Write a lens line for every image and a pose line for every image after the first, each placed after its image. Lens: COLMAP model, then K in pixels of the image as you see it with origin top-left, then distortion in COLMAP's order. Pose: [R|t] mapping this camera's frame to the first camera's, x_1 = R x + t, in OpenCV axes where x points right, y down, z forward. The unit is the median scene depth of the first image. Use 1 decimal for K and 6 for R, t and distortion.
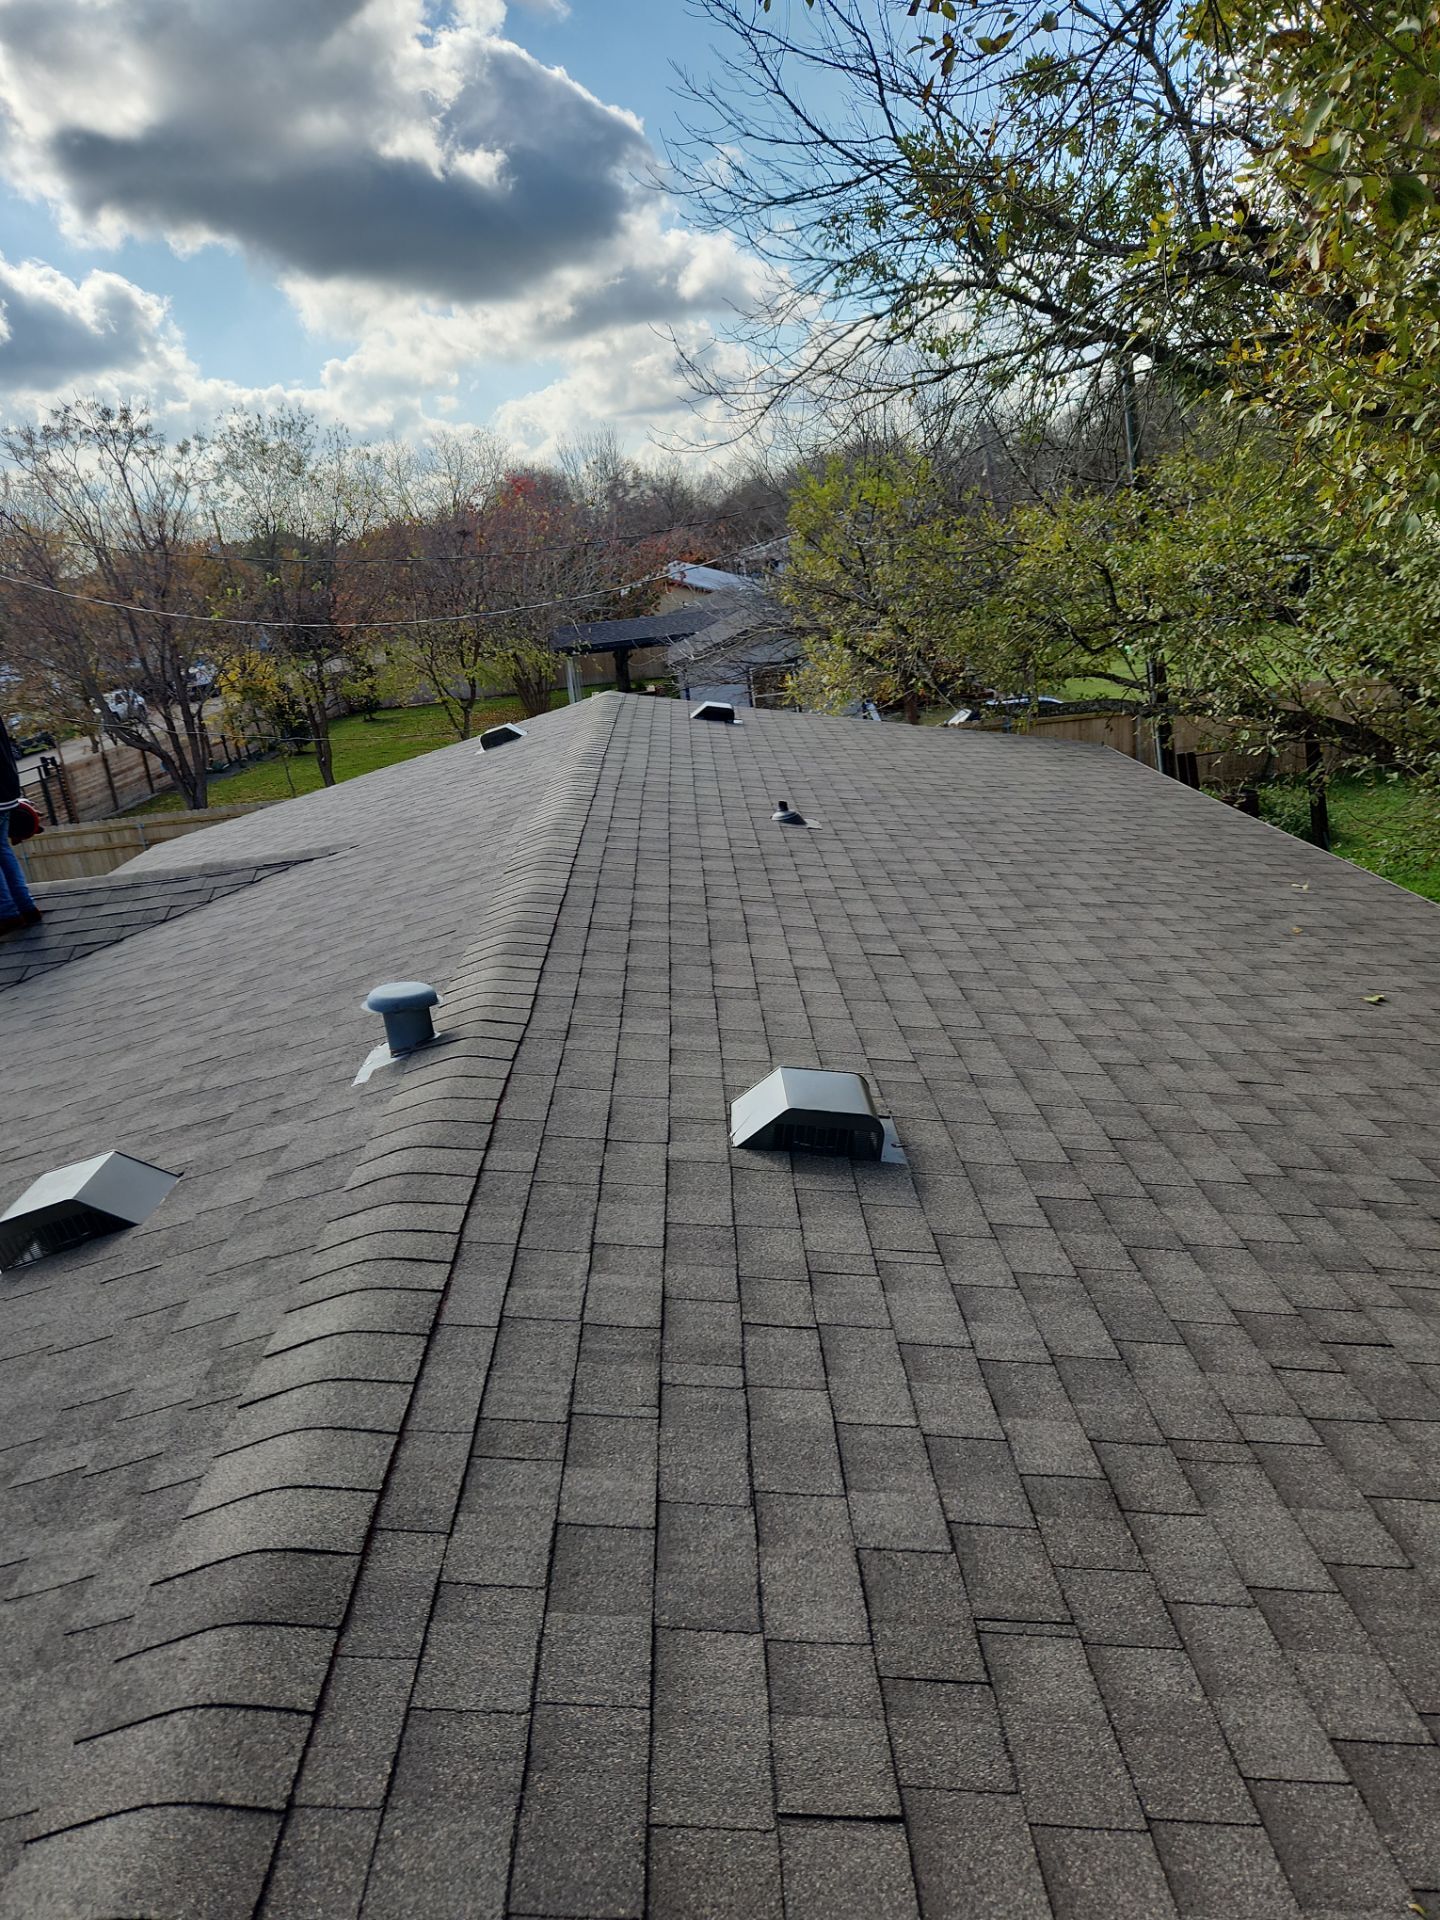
lens RADIAL K [[1311.4, 0, 724.3], [0, 1311.4, 951.4], [0, 0, 1]] dist [0.045898, -0.007558]
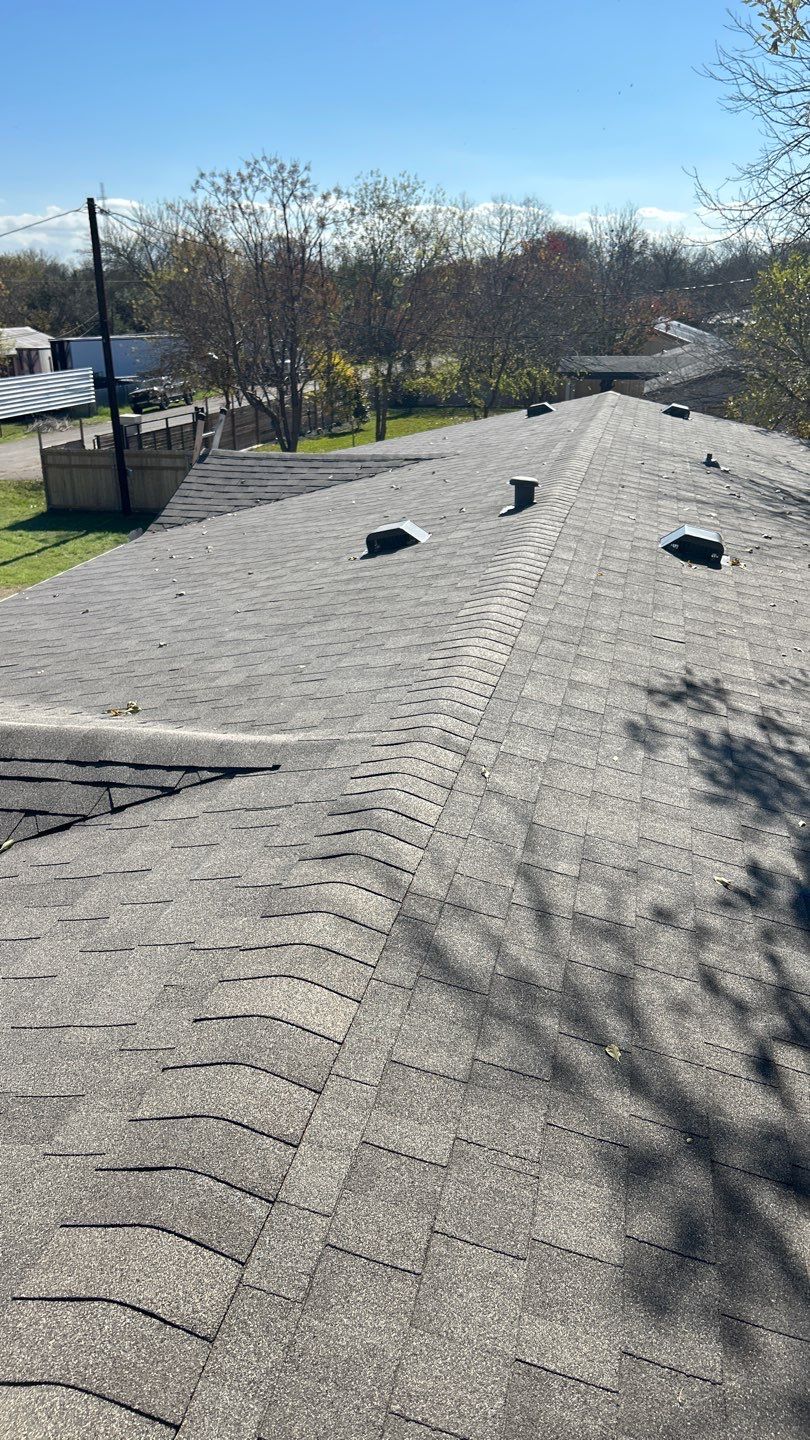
lens RADIAL K [[1085.0, 0, 402.3], [0, 1085.0, 722.2], [0, 0, 1]] dist [0.056072, -0.068772]
pose [[0.962925, 0.186218, -0.195190, 0.000241], [-0.171172, 0.980987, 0.091459, 0.048628], [0.208510, -0.054657, 0.976492, -0.148979]]
